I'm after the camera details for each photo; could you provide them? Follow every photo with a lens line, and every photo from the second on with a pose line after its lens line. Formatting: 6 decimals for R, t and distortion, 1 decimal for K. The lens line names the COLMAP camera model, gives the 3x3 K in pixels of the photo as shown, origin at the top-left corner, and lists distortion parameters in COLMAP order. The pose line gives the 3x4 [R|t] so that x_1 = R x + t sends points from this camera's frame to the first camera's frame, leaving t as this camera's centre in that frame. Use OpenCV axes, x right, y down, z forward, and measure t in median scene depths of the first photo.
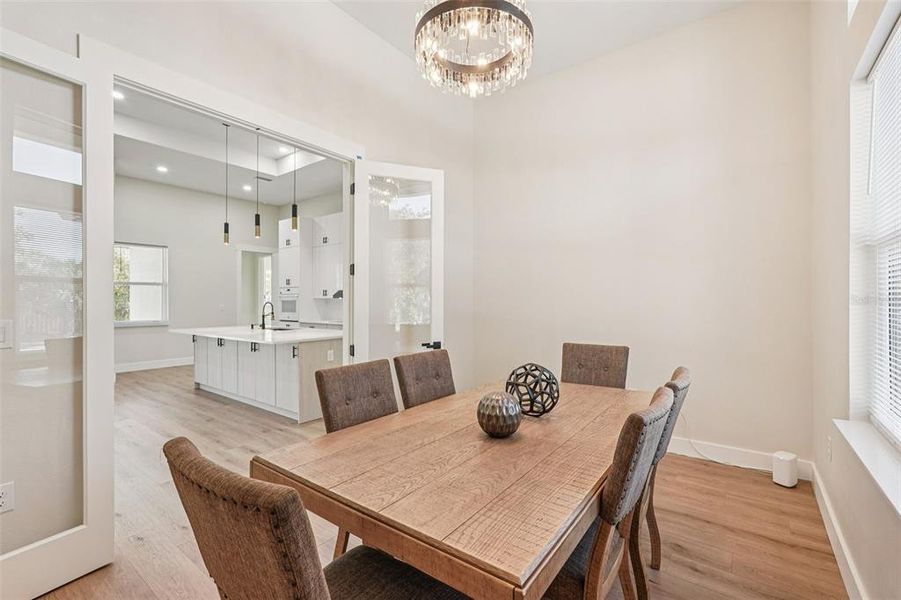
lens RADIAL K [[394.5, 0, 450.5], [0, 394.5, 300.0], [0, 0, 1]] dist [-0.012856, -0.000059]
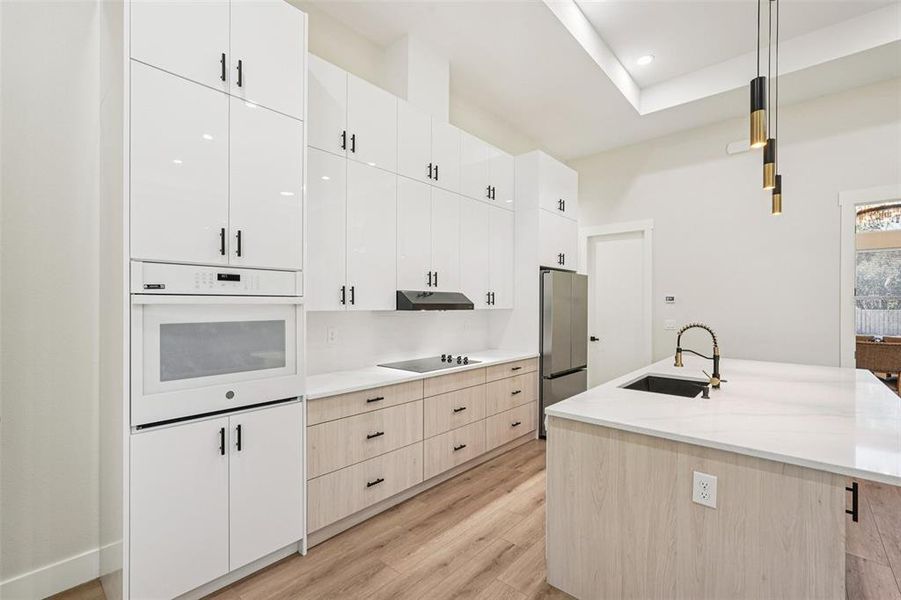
lens RADIAL K [[397.0, 0, 448.8], [0, 397.0, 304.9], [0, 0, 1]] dist [-0.000235, 0.000397]
pose [[0.083800, 0.000011, 0.996483, -0.758587], [-0.006830, 0.999977, 0.000563, -0.012215], [-0.996459, -0.006853, 0.083798, 1.019724]]
